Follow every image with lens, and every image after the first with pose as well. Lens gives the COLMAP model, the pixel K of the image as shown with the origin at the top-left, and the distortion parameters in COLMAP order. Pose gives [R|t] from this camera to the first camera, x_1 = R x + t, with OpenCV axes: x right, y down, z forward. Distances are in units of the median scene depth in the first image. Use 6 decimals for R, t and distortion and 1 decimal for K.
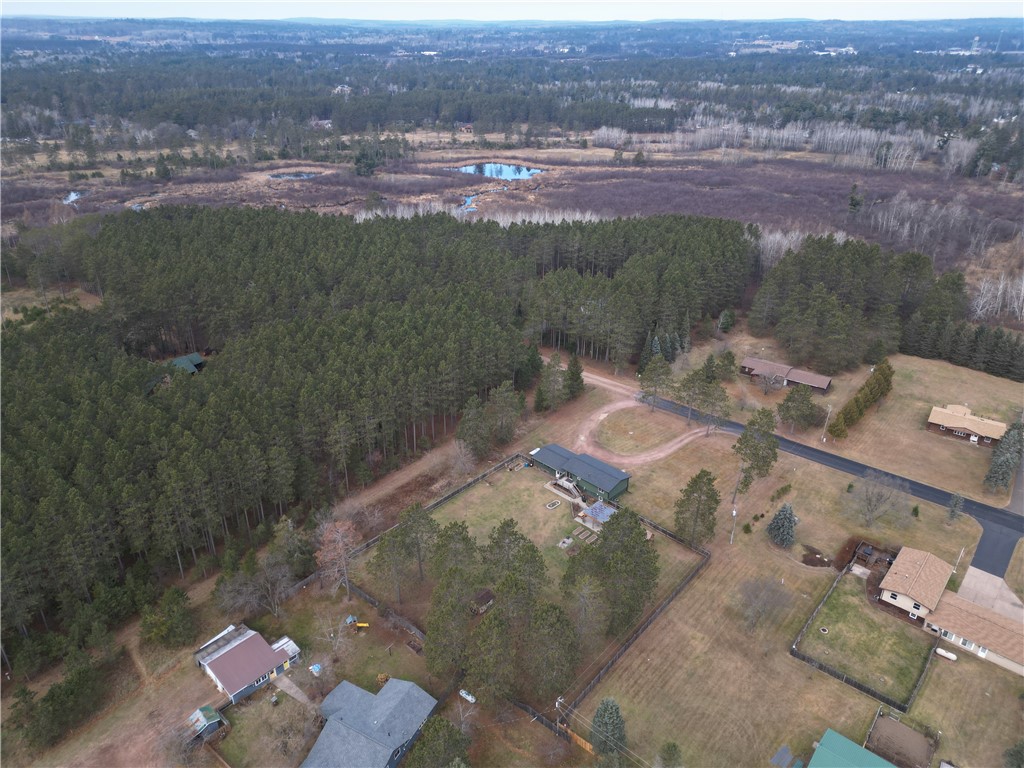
lens RADIAL K [[717.6, 0, 504.4], [0, 717.6, 376.3], [0, 0, 1]] dist [0.070133, -0.054626]
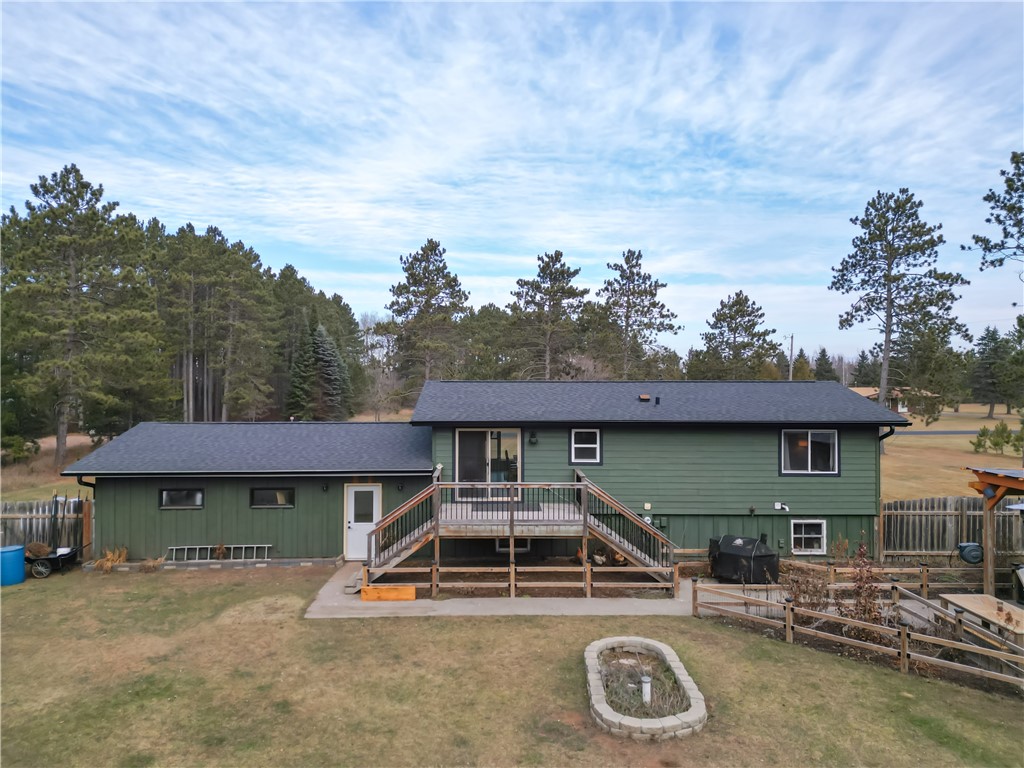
lens RADIAL K [[717.6, 0, 500.7], [0, 717.6, 385.9], [0, 0, 1]] dist [0.070133, -0.054626]
pose [[0.710483, -0.013884, 0.703577, 0.006350], [0.317073, 0.898883, -0.302448, 0.160287], [-0.628234, 0.437969, 0.643043, 0.898979]]
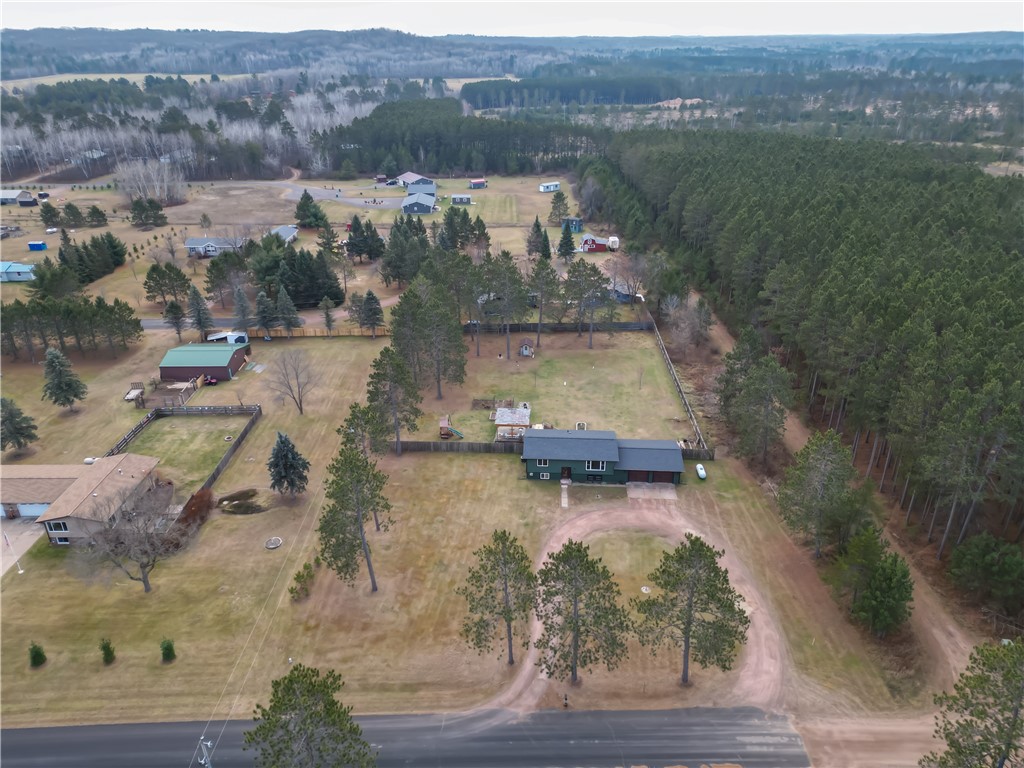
lens RADIAL K [[717.6, 0, 505.0], [0, 717.6, 390.2], [0, 0, 1]] dist [0.070133, -0.054626]
pose [[-0.759207, 0.287091, -0.584109, 0.524734], [-0.281905, 0.663853, 0.692697, -0.324573], [0.586629, 0.690564, -0.423070, 1.178114]]
